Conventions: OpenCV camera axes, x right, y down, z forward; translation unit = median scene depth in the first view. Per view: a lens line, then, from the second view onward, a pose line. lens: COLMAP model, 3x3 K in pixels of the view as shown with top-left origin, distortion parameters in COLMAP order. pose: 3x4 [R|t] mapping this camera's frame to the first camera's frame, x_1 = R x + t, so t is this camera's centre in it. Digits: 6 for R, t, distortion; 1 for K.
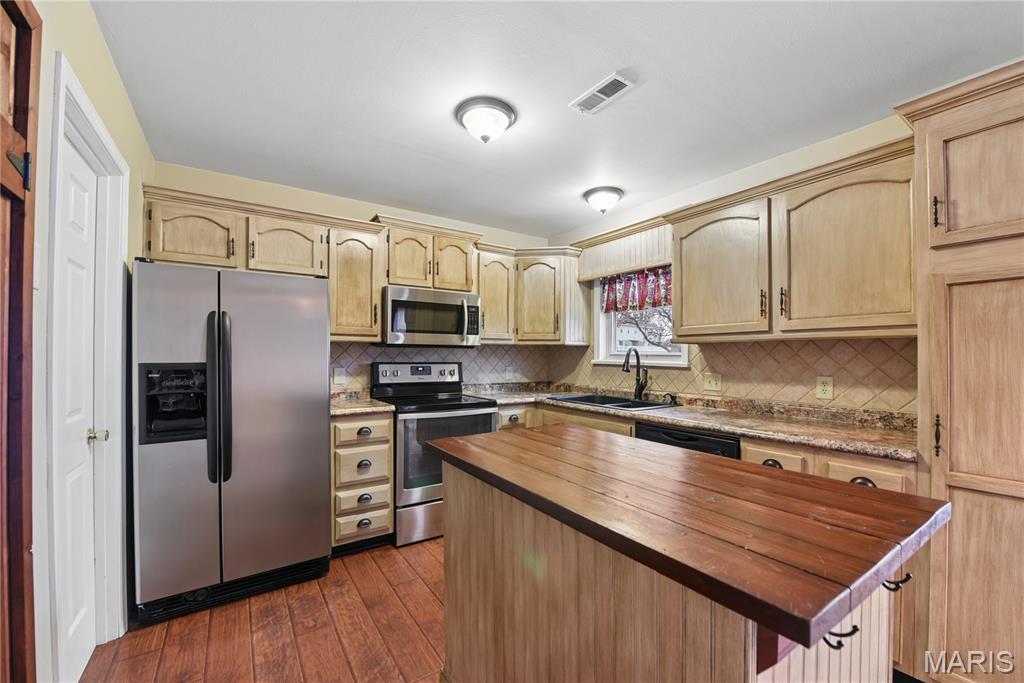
lens RADIAL K [[414.3, 0, 514.1], [0, 414.3, 353.9], [0, 0, 1]] dist [-0.016616, -0.001511]
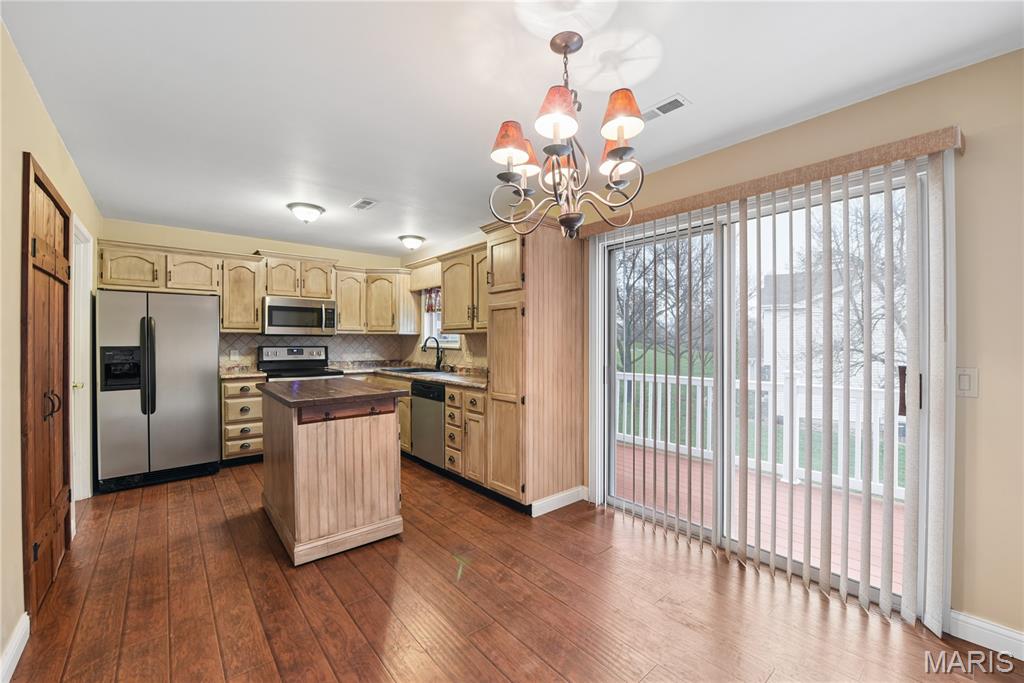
lens RADIAL K [[414.3, 0, 513.3], [0, 414.3, 340.5], [0, 0, 1]] dist [-0.016616, -0.001511]
pose [[0.993984, -0.002106, 0.109508, 0.441156], [0.001774, 0.999994, 0.003127, -0.003670], [-0.109514, -0.002914, 0.993981, -0.621558]]
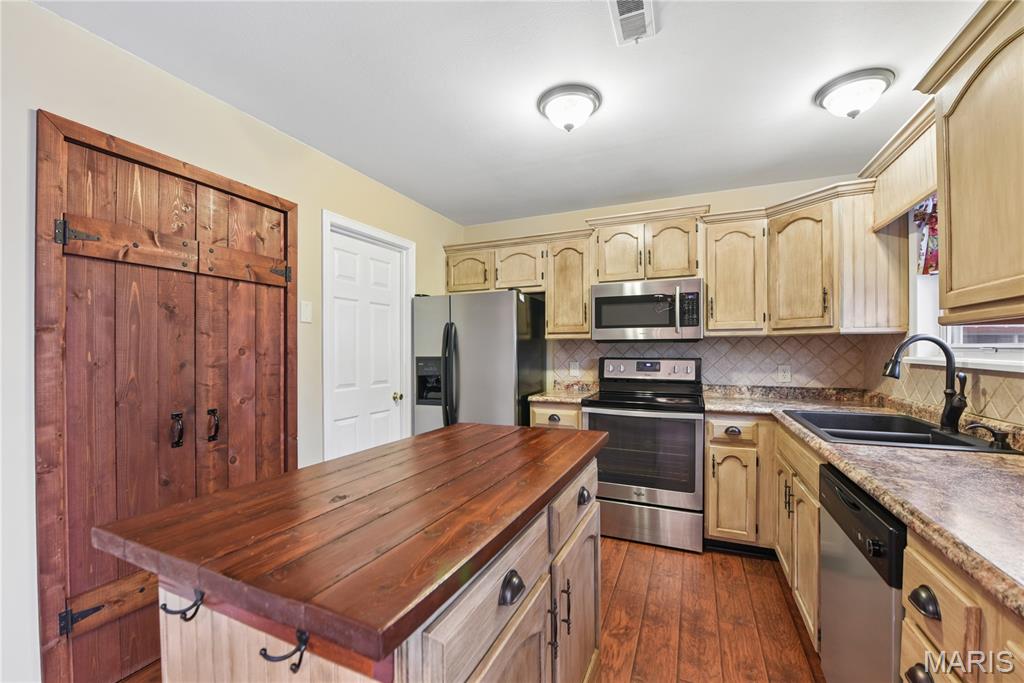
lens RADIAL K [[414.3, 0, 512.3], [0, 414.3, 352.6], [0, 0, 1]] dist [-0.016616, -0.001511]
pose [[0.534238, -0.001448, -0.845333, 0.472248], [0.008900, 0.999953, 0.003912, 0.001888], [0.845288, -0.009614, 0.534225, 0.261041]]
